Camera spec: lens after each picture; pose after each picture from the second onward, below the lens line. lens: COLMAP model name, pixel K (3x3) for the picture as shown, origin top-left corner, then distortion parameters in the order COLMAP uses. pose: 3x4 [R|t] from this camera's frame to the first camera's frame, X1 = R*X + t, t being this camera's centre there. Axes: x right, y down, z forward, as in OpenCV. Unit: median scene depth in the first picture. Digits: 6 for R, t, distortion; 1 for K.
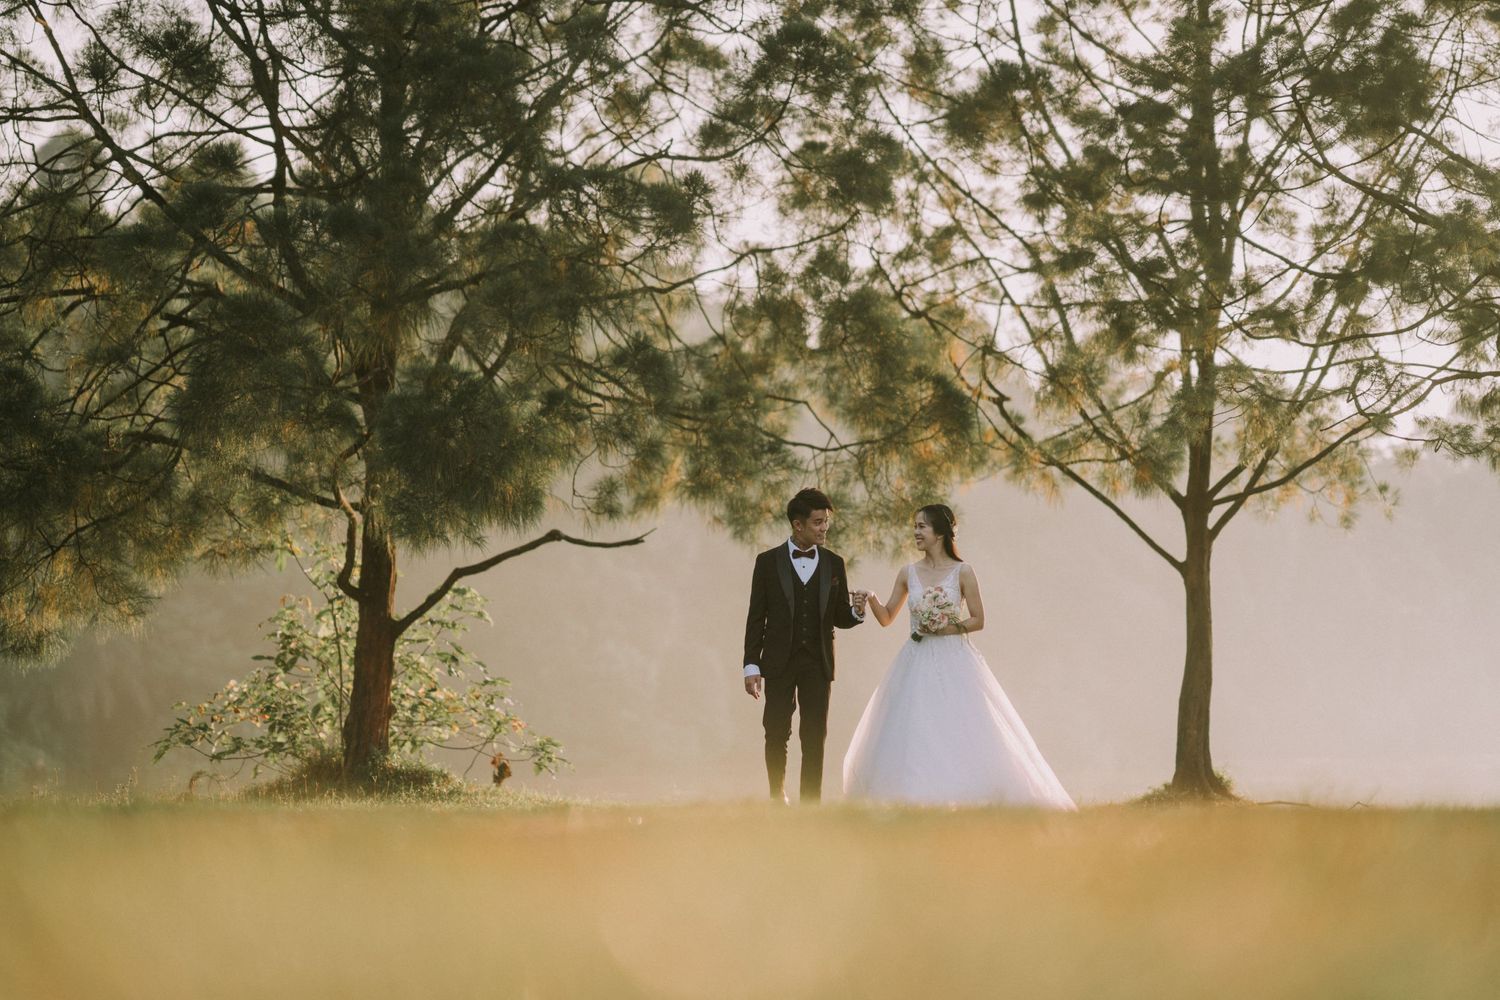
lens RADIAL K [[3527.6, 0, 739.5], [0, 3527.6, 501.3], [0, 0, 1]] dist [0.019757, 0.000000]
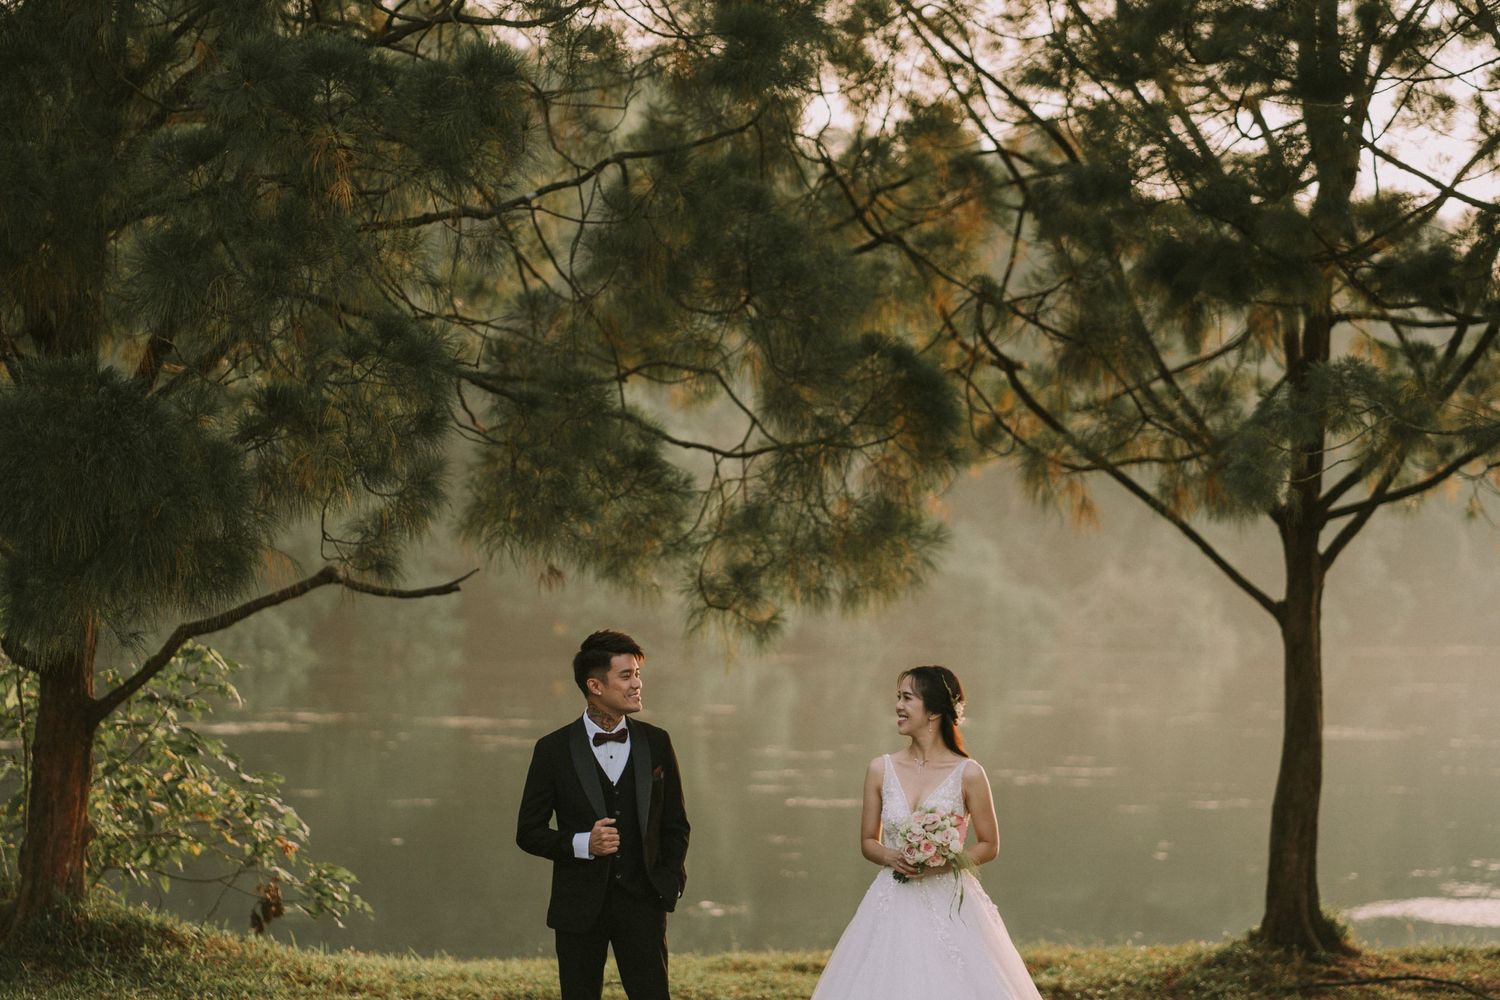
lens RADIAL K [[3700.4, 0, 755.2], [0, 3700.4, 502.3], [0, 0, 1]] dist [-0.012497, 0.000000]
pose [[0.999750, 0.004931, -0.021829, 0.042312], [-0.003547, 0.998008, 0.062994, -0.047855], [0.022097, -0.062901, 0.997775, 0.306156]]
